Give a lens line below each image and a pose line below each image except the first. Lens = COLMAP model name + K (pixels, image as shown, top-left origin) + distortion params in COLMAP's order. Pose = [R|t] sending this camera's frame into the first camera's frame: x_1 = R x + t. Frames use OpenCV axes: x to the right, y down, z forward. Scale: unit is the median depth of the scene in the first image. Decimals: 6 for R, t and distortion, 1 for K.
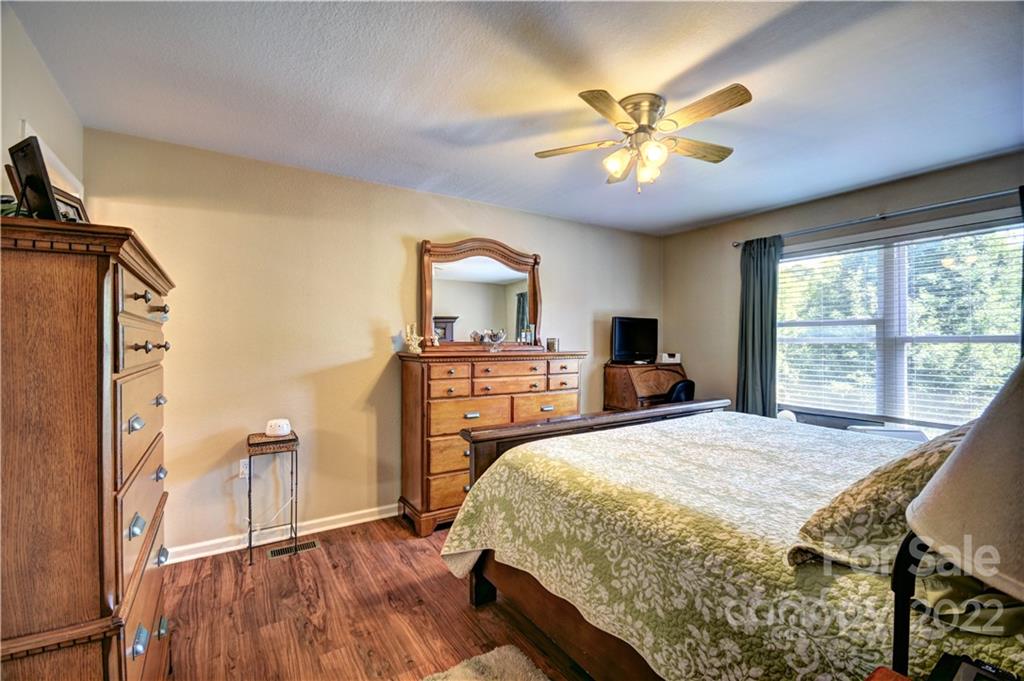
lens RADIAL K [[451.3, 0, 510.7], [0, 451.3, 343.7], [0, 0, 1]] dist [0.014149, -0.011054]
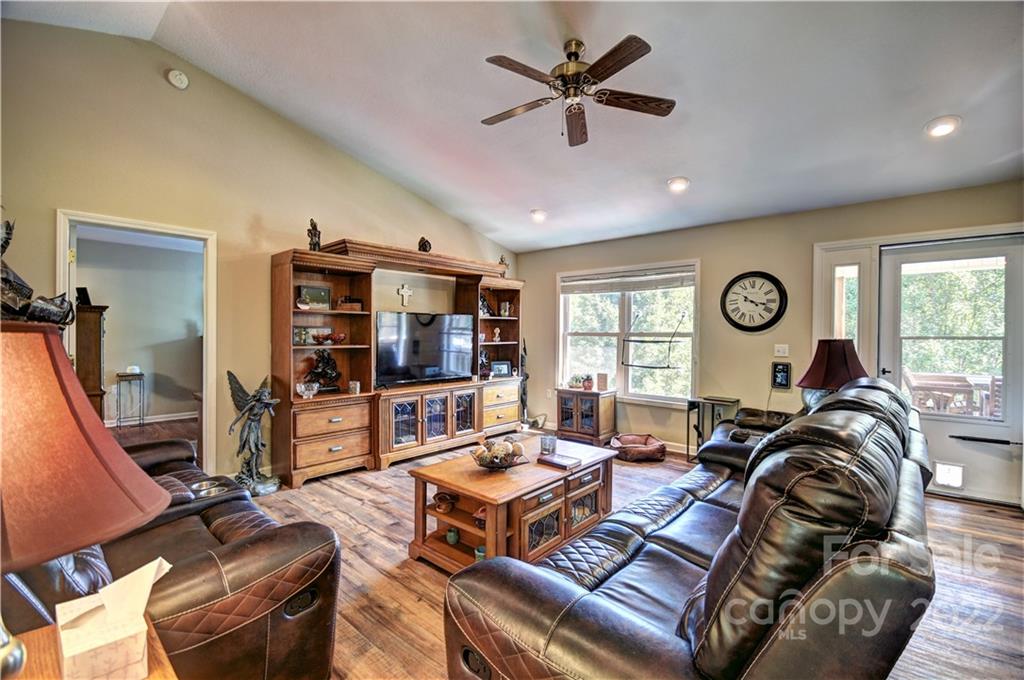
lens RADIAL K [[451.3, 0, 512.7], [0, 451.3, 335.1], [0, 0, 1]] dist [0.014149, -0.011054]
pose [[0.963148, 0.001591, 0.268969, 0.624658], [-0.003247, 0.999978, 0.005711, 0.001163], [-0.268954, -0.006374, 0.963132, -1.512892]]
